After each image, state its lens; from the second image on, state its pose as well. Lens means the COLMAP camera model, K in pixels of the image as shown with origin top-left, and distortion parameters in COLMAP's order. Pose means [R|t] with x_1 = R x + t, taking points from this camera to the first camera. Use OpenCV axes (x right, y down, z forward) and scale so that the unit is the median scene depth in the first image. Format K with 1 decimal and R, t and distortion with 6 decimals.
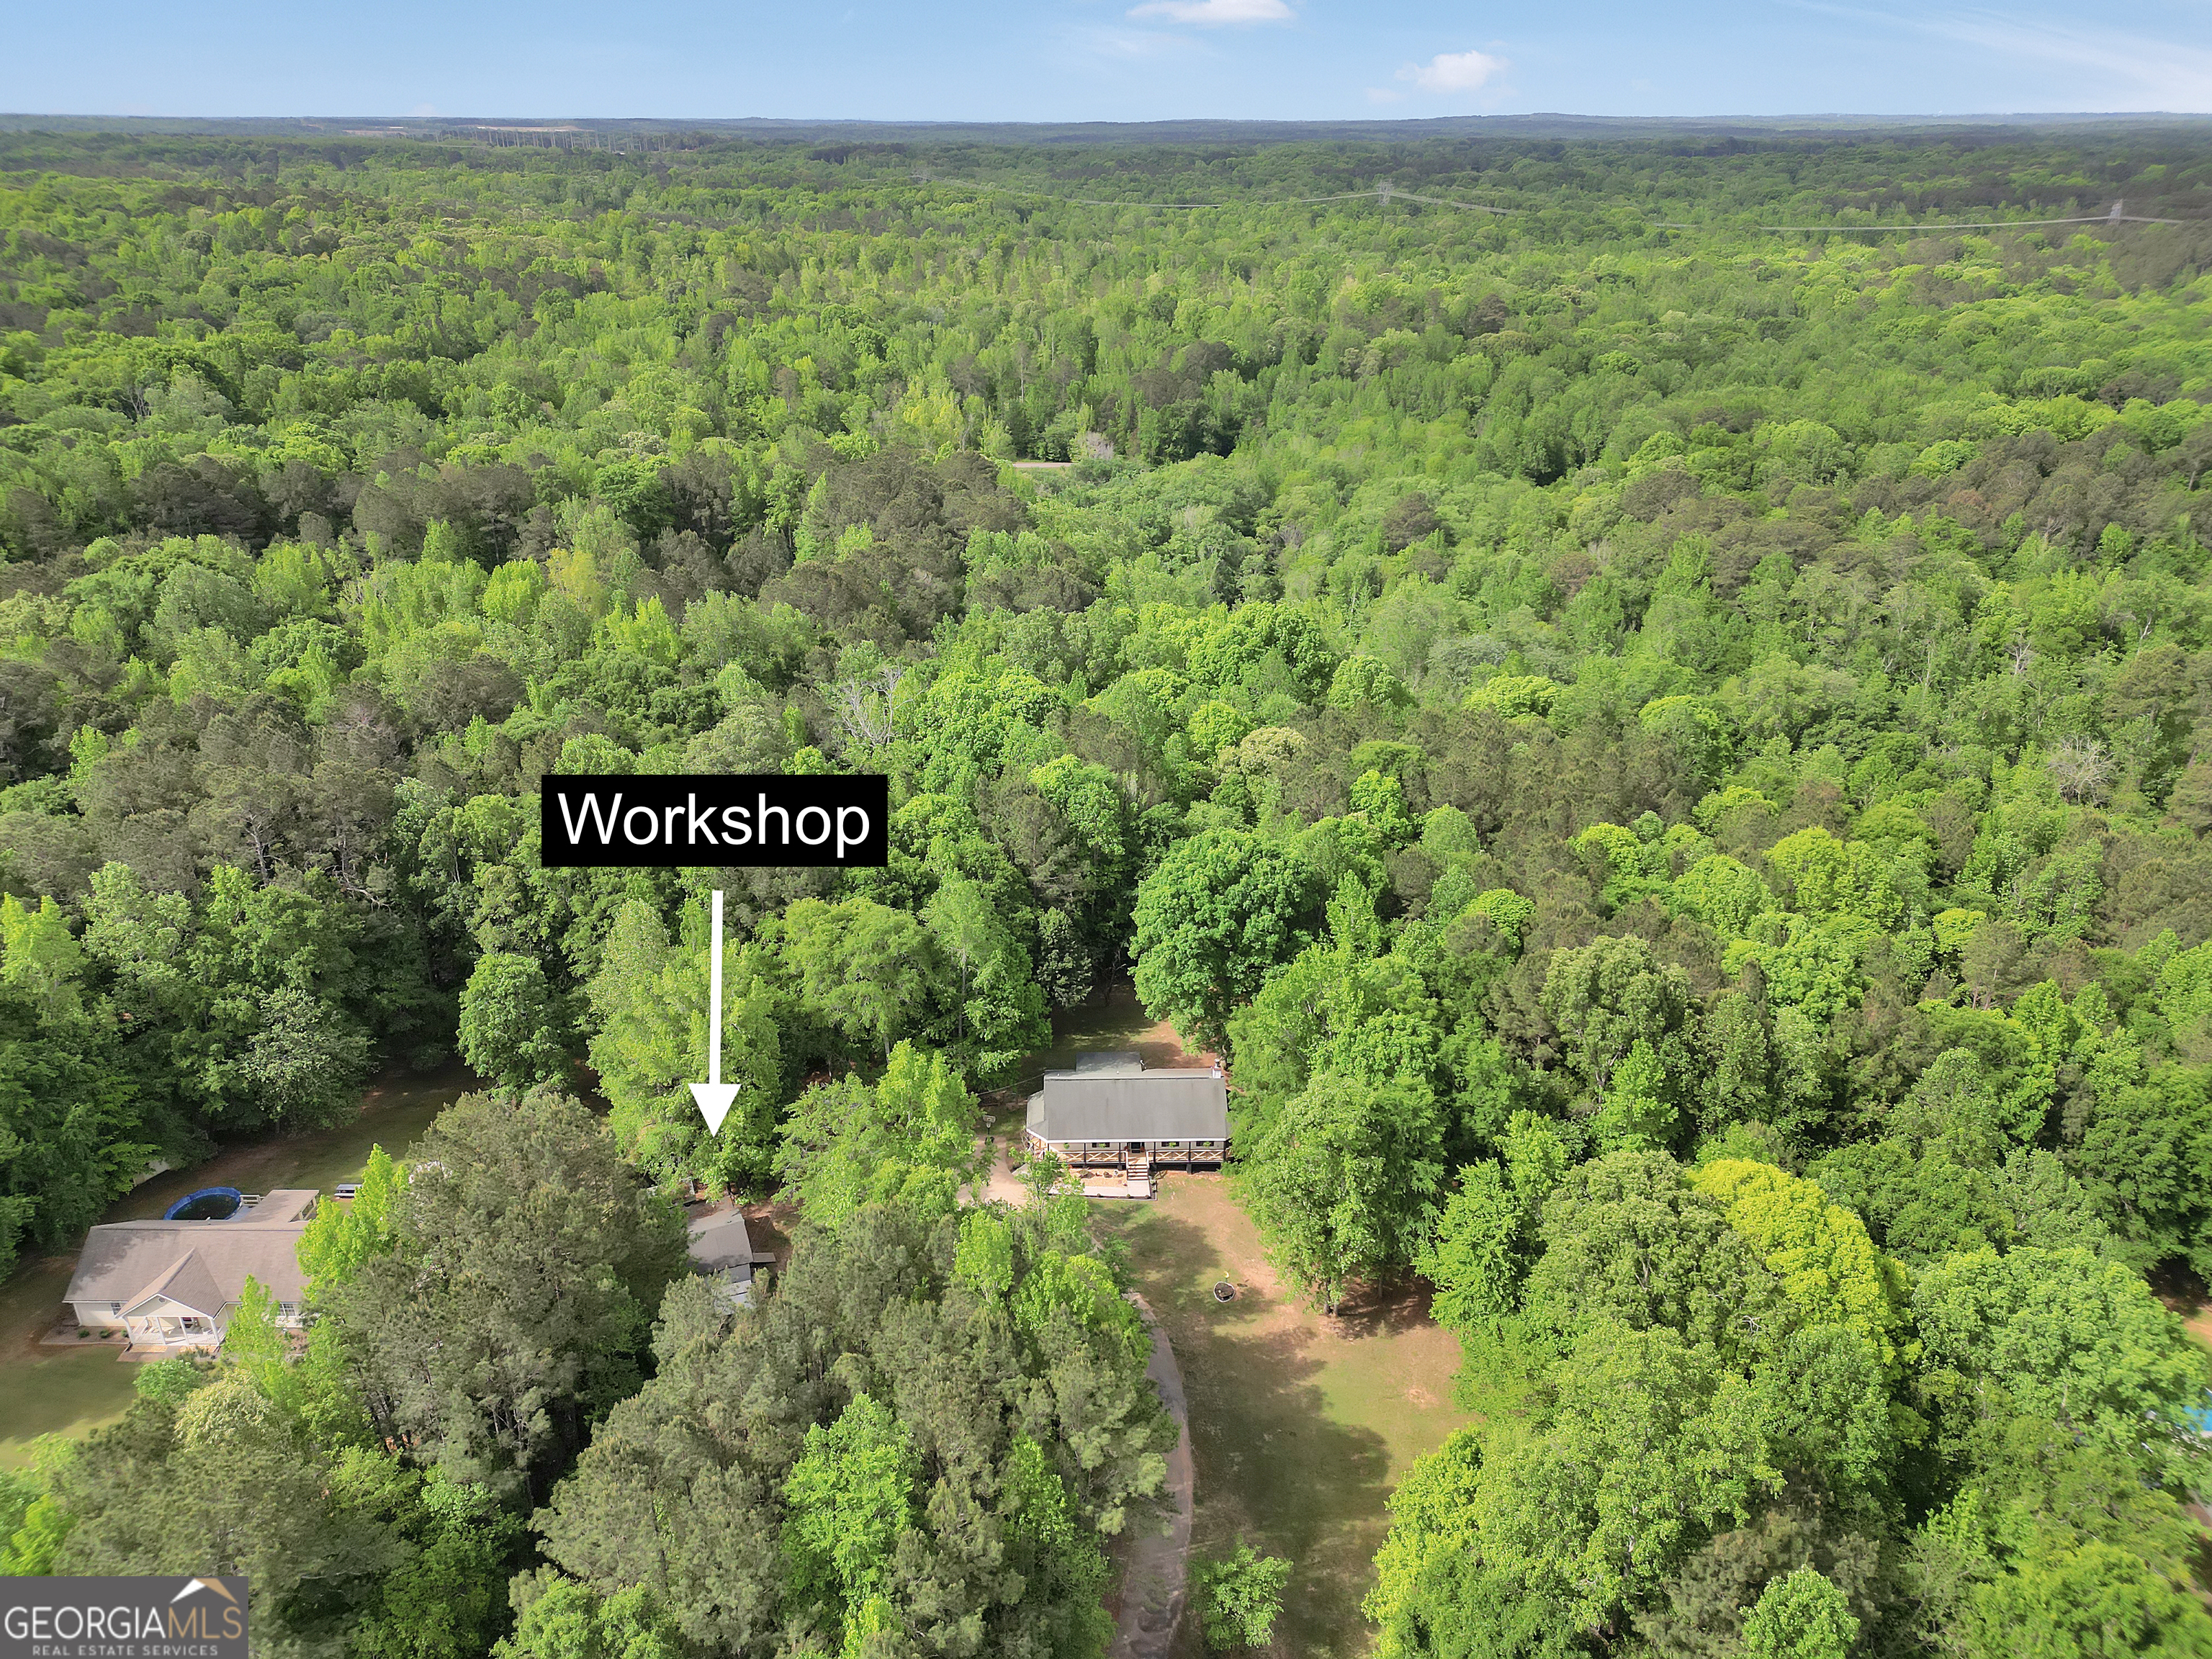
lens RADIAL K [[1589.3, 0, 1075.9], [0, 1589.3, 836.8], [0, 0, 1]] dist [0.024202, -0.026658]
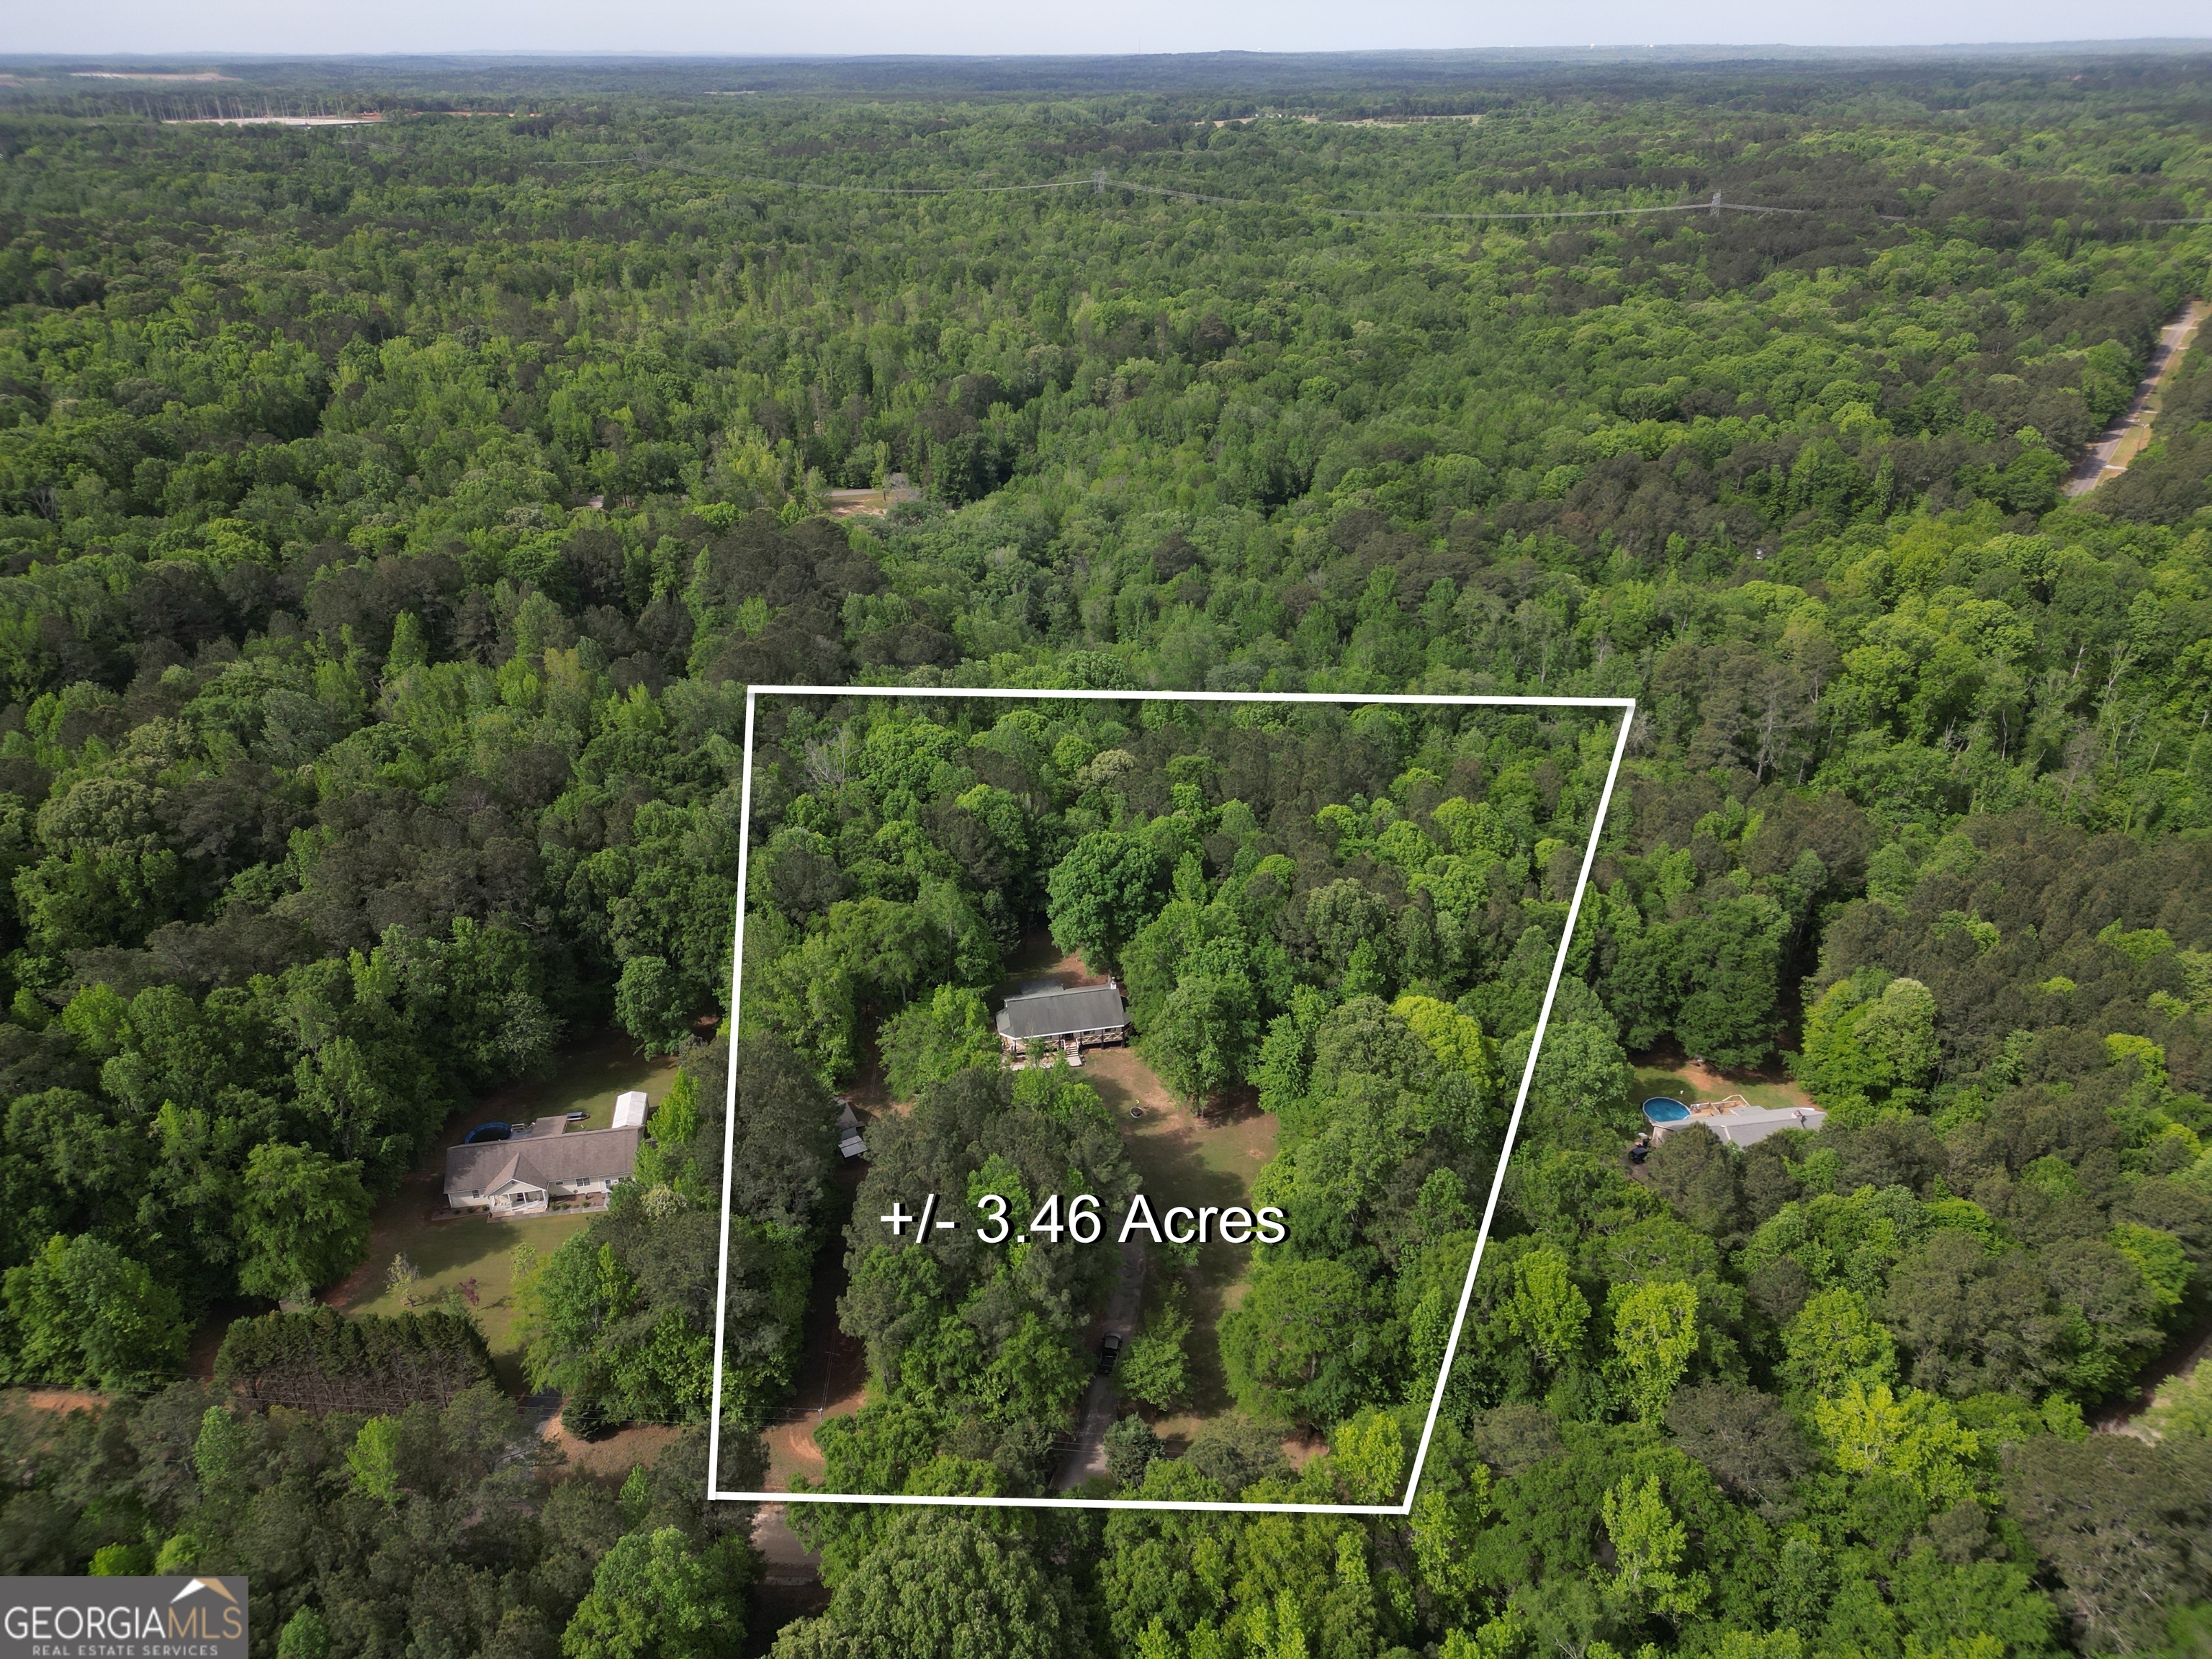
lens RADIAL K [[1480.8, 0, 1106.0], [0, 1480.8, 829.5], [0, 0, 1]] dist [0.000620, -0.002307]
pose [[0.983540, -0.085738, 0.159052, -0.134300], [0.081727, 0.996154, 0.031606, -0.052679], [-0.161150, -0.018087, 0.986764, -0.439994]]
